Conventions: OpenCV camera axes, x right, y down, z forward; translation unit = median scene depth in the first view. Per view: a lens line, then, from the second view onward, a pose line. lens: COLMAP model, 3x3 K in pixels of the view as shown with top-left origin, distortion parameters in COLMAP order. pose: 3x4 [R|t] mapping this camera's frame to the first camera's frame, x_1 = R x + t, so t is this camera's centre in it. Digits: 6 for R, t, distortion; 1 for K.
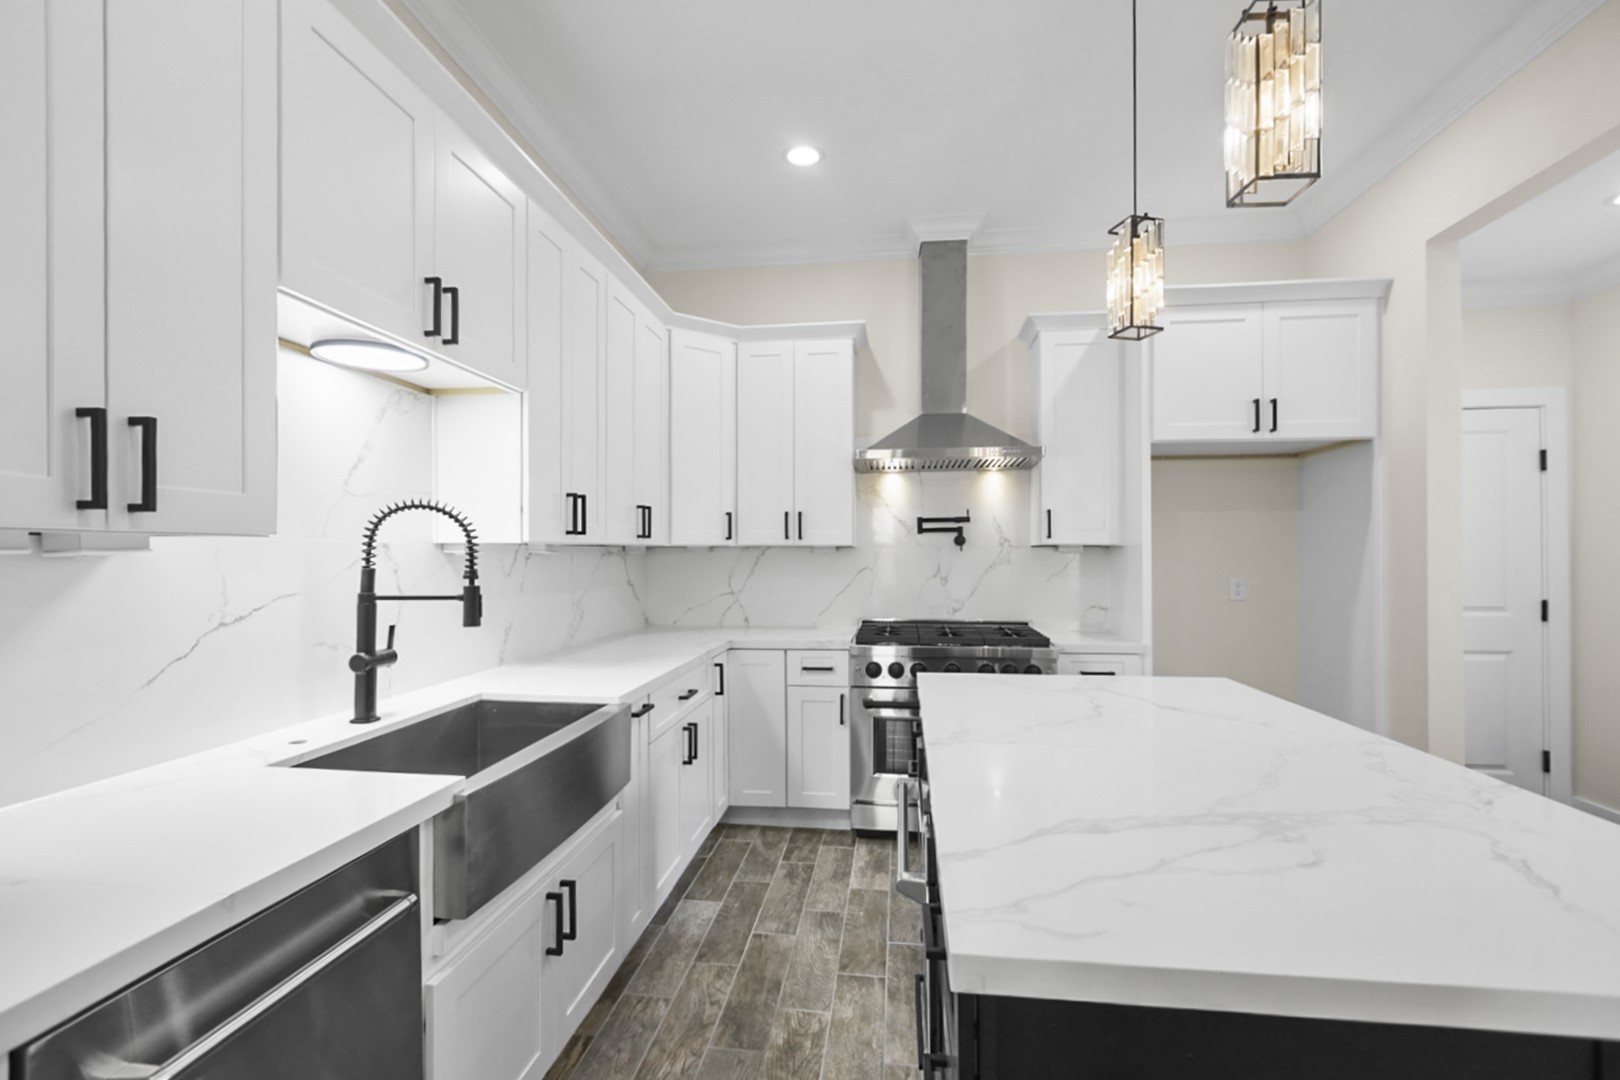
lens RADIAL K [[751.3, 0, 794.7], [0, 751.3, 548.2], [0, 0, 1]] dist [0.009526, -0.001592]
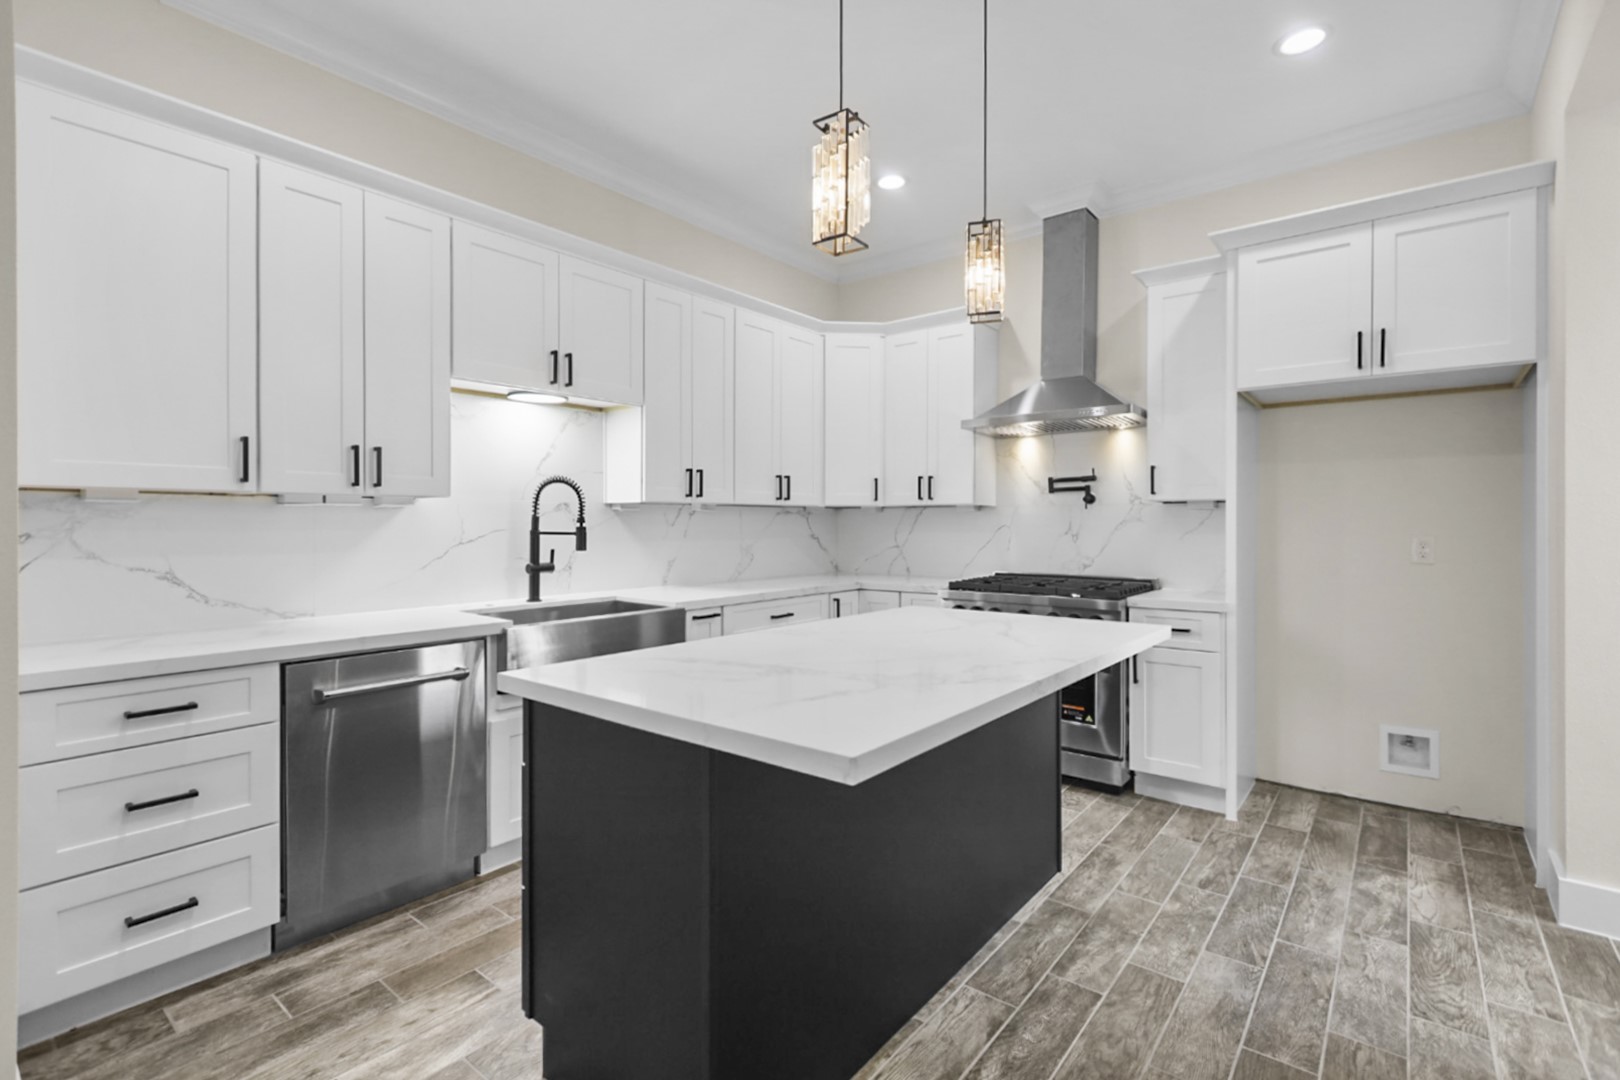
lens RADIAL K [[751.3, 0, 794.0], [0, 751.3, 512.1], [0, 0, 1]] dist [0.009526, -0.001592]
pose [[0.844840, -0.007586, -0.534965, 0.601826], [0.003041, 0.999951, -0.009377, 0.023345], [0.535010, 0.006296, 0.844822, -0.119301]]
